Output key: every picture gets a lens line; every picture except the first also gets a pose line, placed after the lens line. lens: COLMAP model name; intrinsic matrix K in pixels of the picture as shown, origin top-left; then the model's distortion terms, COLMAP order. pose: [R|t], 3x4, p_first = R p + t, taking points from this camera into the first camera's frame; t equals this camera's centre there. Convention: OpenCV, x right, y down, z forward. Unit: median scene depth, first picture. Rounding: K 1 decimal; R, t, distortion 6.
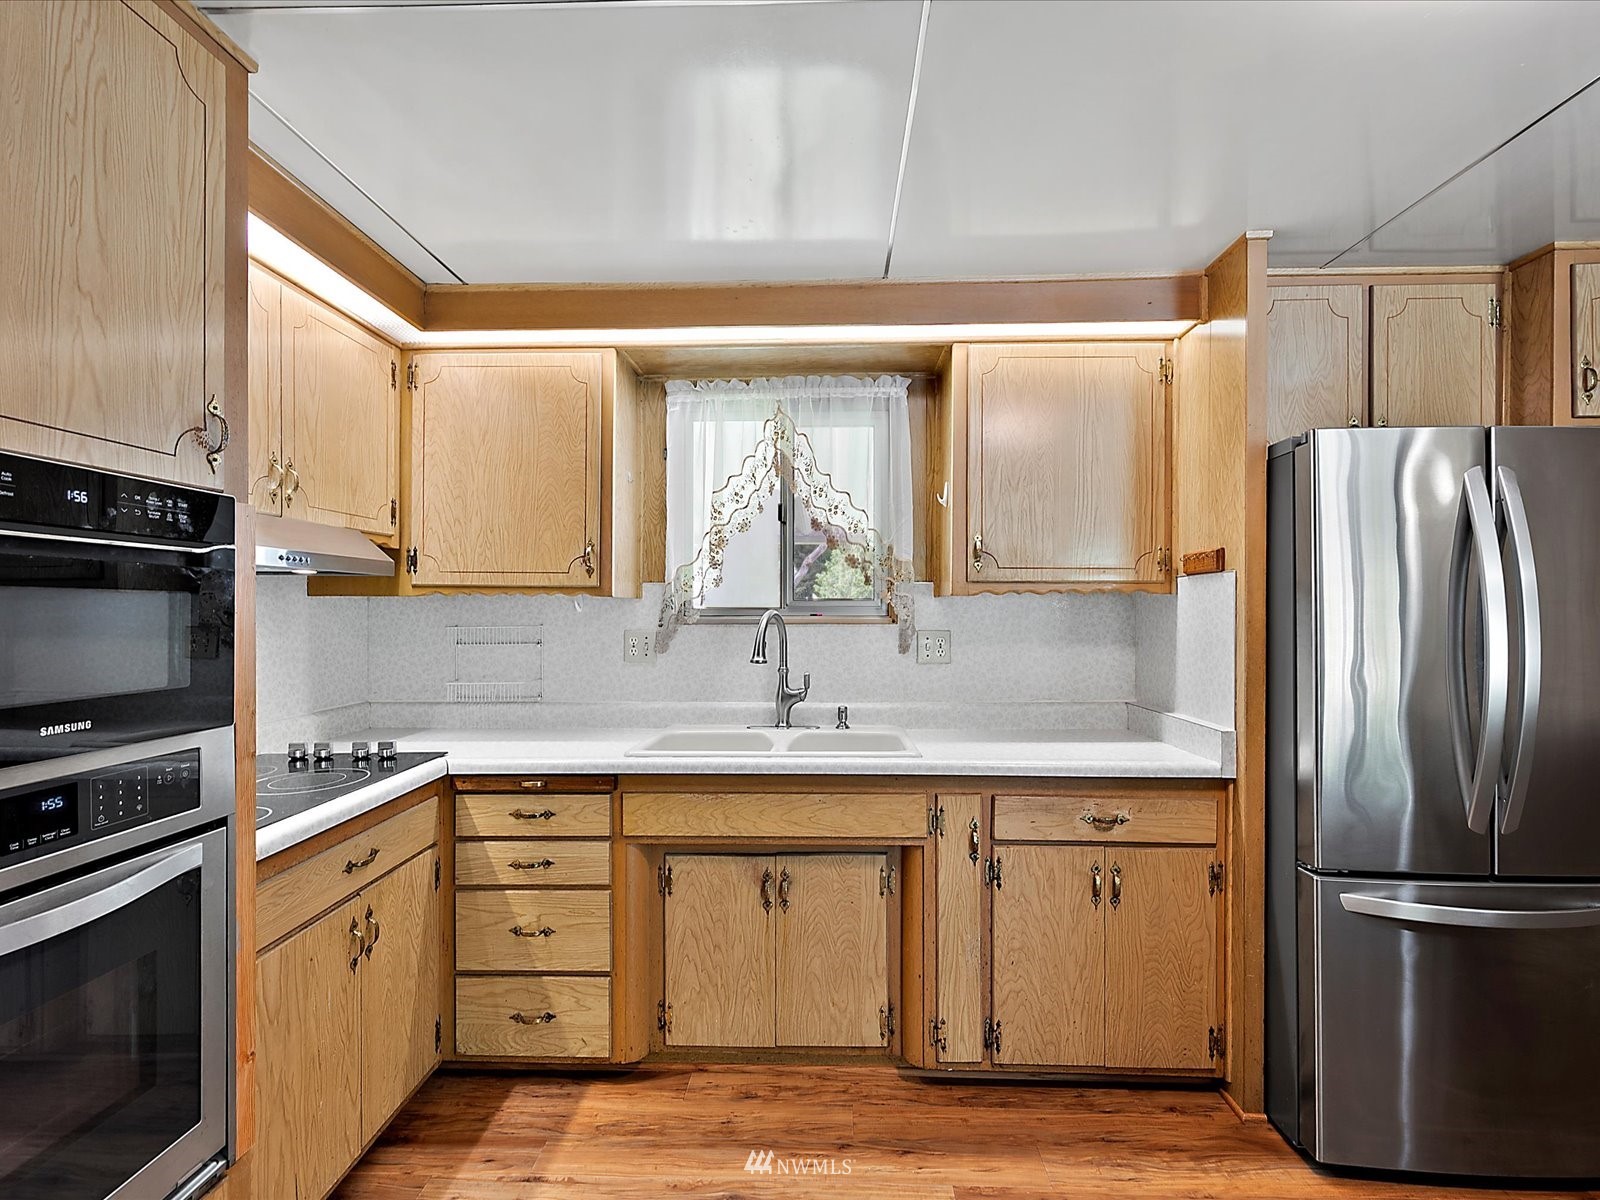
lens RADIAL K [[714.6, 0, 805.2], [0, 714.6, 600.0], [0, 0, 1]] dist [-0.003221, 0.001104]
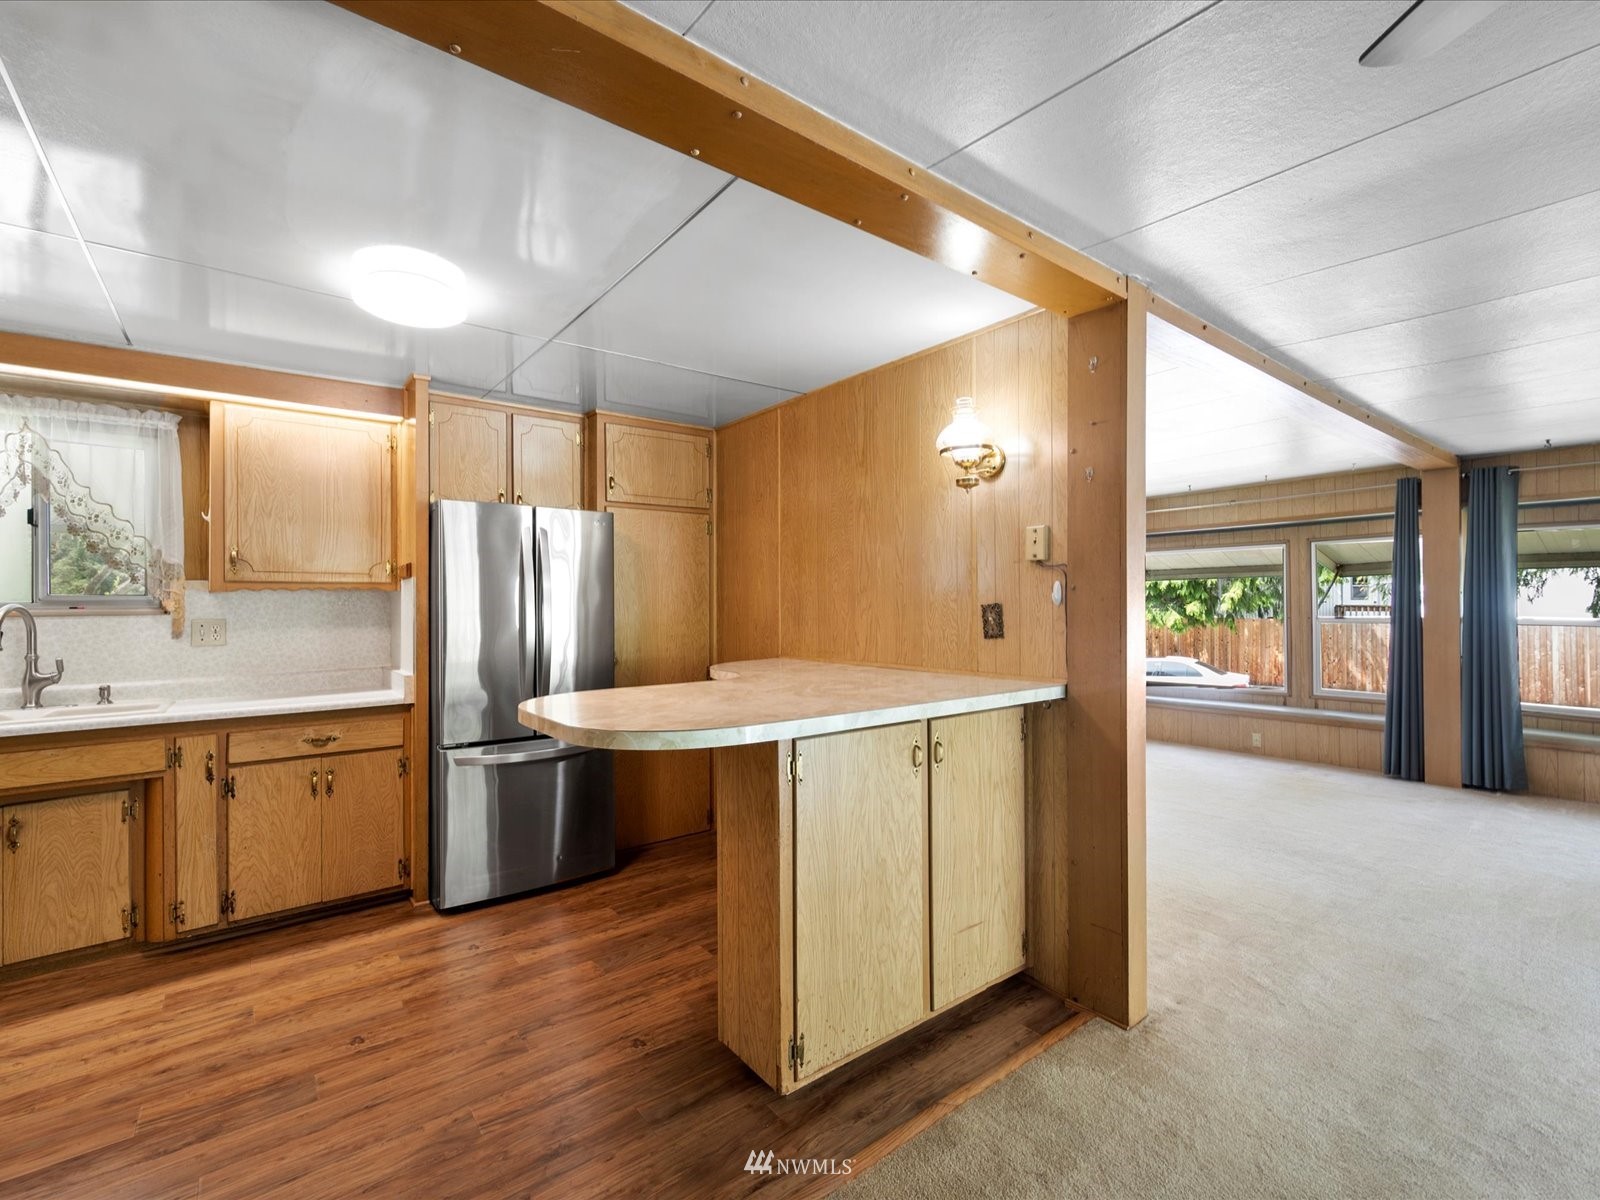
lens RADIAL K [[714.6, 0, 804.4], [0, 714.6, 595.9], [0, 0, 1]] dist [-0.003221, 0.001104]
pose [[0.766132, -0.001662, 0.642681, 0.222504], [0.000419, 0.999998, 0.002086, -0.001023], [-0.642683, -0.001328, 0.766131, -0.792218]]
